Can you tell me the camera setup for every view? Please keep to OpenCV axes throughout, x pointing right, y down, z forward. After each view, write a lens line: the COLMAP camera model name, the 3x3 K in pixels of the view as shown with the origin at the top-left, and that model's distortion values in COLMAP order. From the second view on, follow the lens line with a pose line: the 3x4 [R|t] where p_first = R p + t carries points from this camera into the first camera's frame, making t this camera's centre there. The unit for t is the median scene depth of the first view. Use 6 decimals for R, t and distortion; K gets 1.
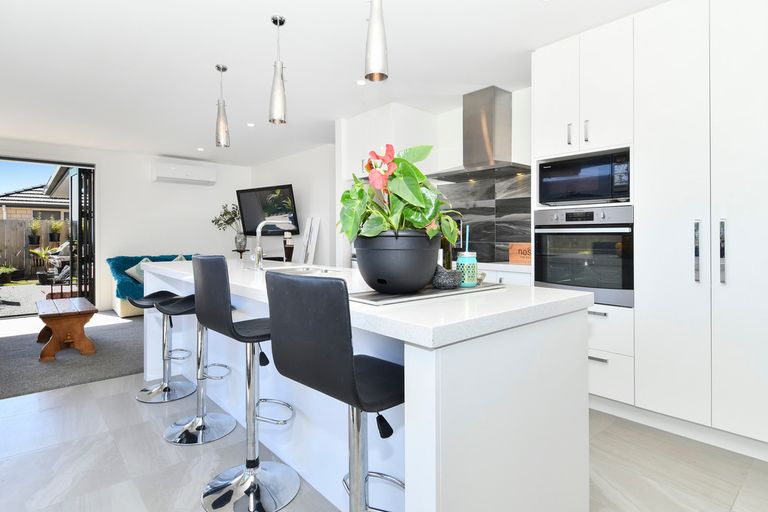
lens RADIAL K [[414.2, 0, 367.8], [0, 414.2, 237.0], [0, 0, 1]] dist [0.004741, 0.000513]
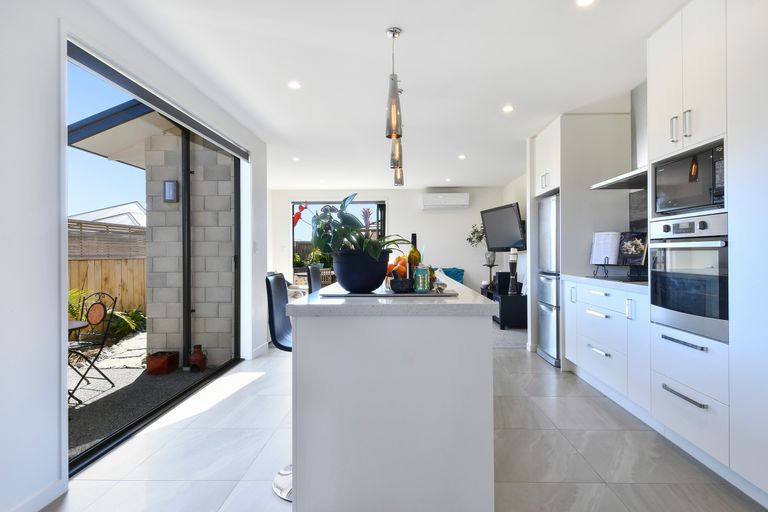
lens RADIAL K [[411.1, 0, 384.0], [0, 411.1, 256.0], [0, 0, 1]] dist [-0.000162, -0.000148]
pose [[0.738166, 0.001145, -0.674619, 0.278920], [0.004999, 0.999962, 0.007166, -0.000996], [0.674601, -0.008662, 0.738132, -0.003159]]
